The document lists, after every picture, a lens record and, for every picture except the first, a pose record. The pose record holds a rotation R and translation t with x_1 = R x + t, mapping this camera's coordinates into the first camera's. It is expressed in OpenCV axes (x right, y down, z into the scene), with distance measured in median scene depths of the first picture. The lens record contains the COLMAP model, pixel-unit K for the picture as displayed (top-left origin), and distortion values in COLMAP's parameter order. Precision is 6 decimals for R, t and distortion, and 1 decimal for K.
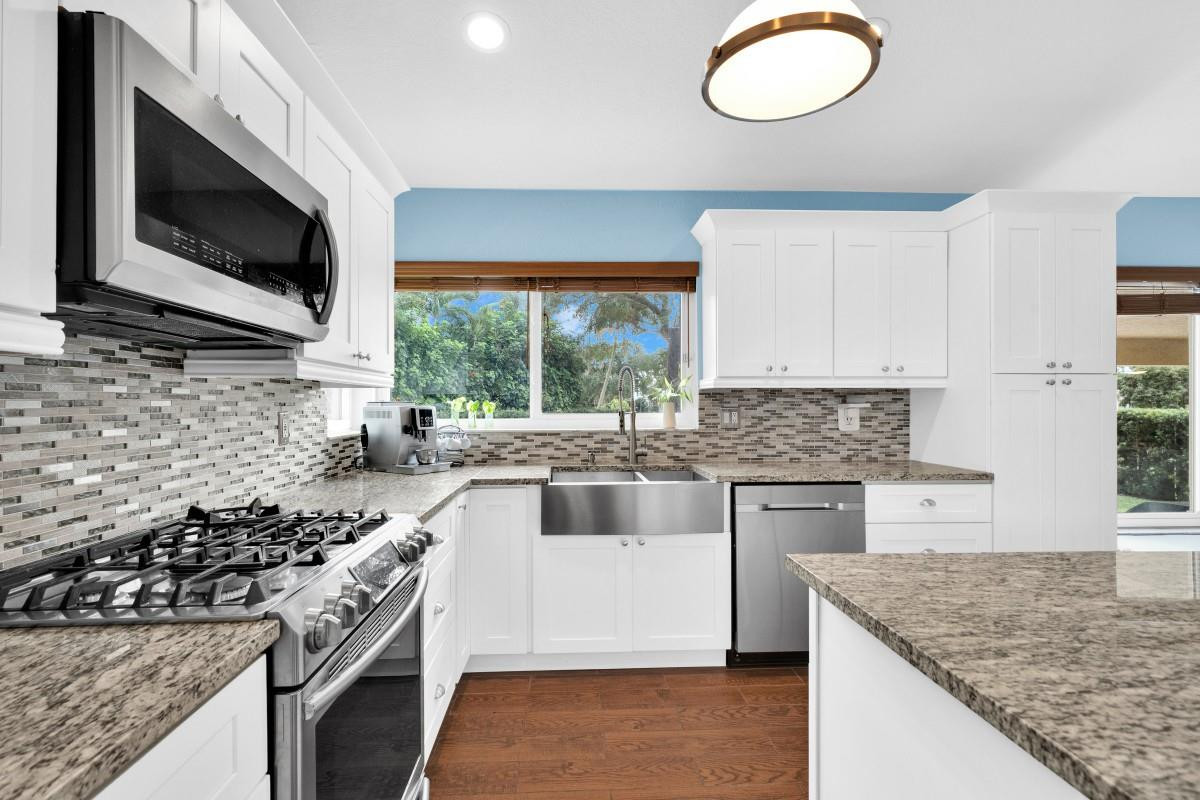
lens RADIAL K [[564.4, 0, 600.0], [0, 564.4, 400.0], [0, 0, 1]] dist [0.000594, 0.000078]
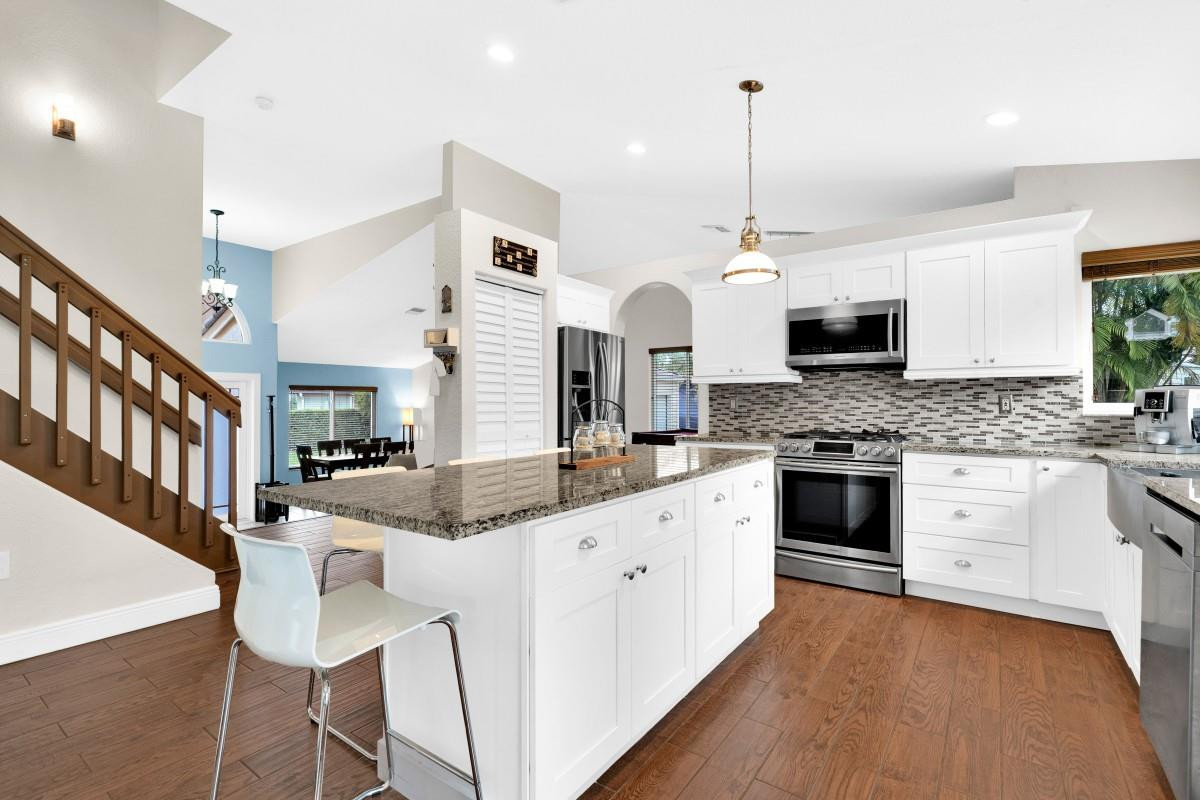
lens RADIAL K [[564.4, 0, 600.0], [0, 564.4, 400.0], [0, 0, 1]] dist [0.000594, 0.000078]
pose [[-0.599242, 0.011193, -0.800490, 2.354151], [0.008279, 0.999935, 0.007784, 0.014935], [0.800525, -0.001963, -0.599296, 1.605373]]
